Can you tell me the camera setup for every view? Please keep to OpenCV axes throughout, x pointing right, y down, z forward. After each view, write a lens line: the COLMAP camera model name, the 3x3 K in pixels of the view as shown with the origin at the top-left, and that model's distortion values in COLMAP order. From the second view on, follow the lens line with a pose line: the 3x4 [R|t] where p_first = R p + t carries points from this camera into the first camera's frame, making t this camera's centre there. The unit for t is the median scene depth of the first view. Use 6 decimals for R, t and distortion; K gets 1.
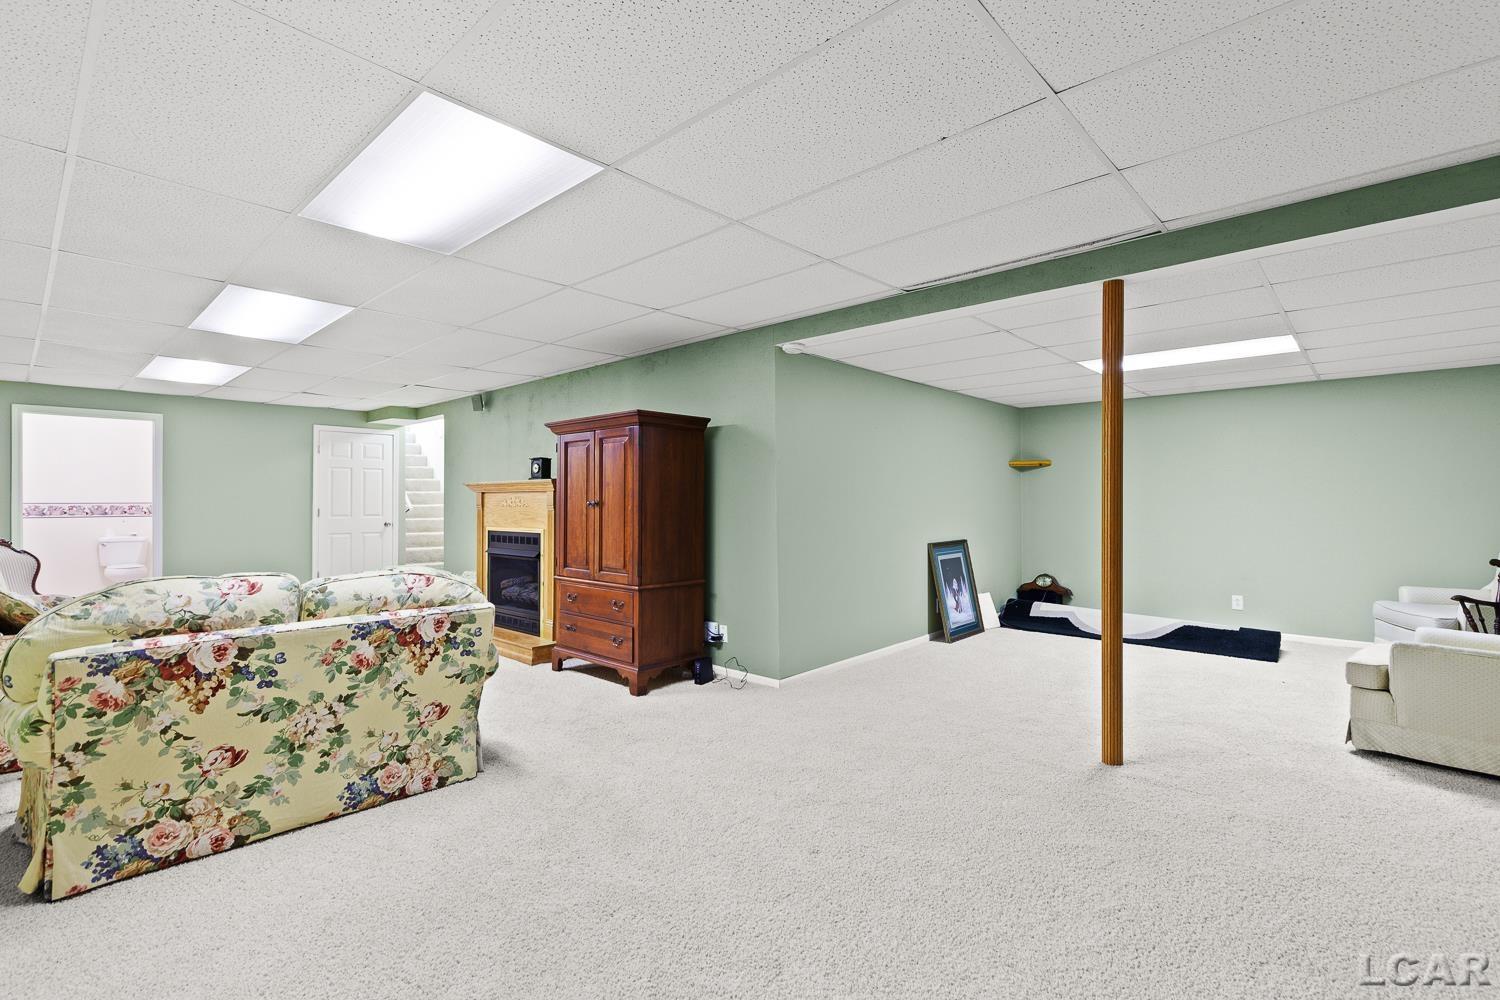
lens RADIAL K [[680.6, 0, 761.6], [0, 680.6, 503.5], [0, 0, 1]] dist [0.003175, 0.000002]
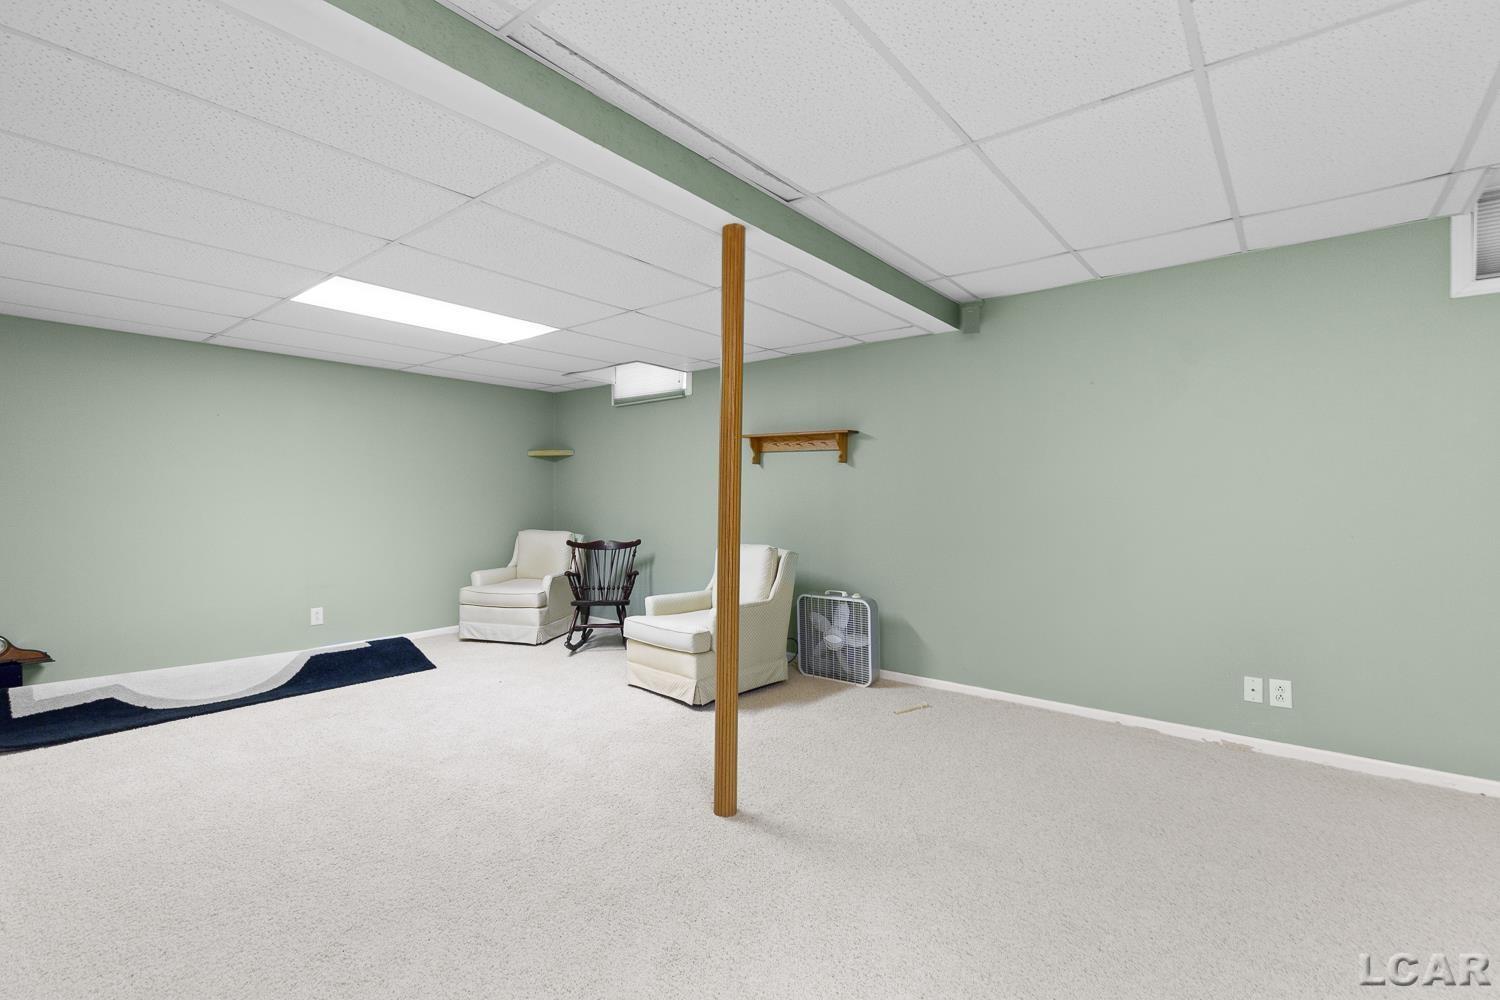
lens RADIAL K [[671.1, 0, 750.0], [0, 671.1, 500.0], [0, 0, 1]] dist [0.003212, 0.000168]
pose [[-0.048664, -0.006111, 0.998797, -0.163497], [0.000245, 0.999981, 0.006130, -0.002028], [-0.998815, 0.000543, -0.048662, 0.564338]]
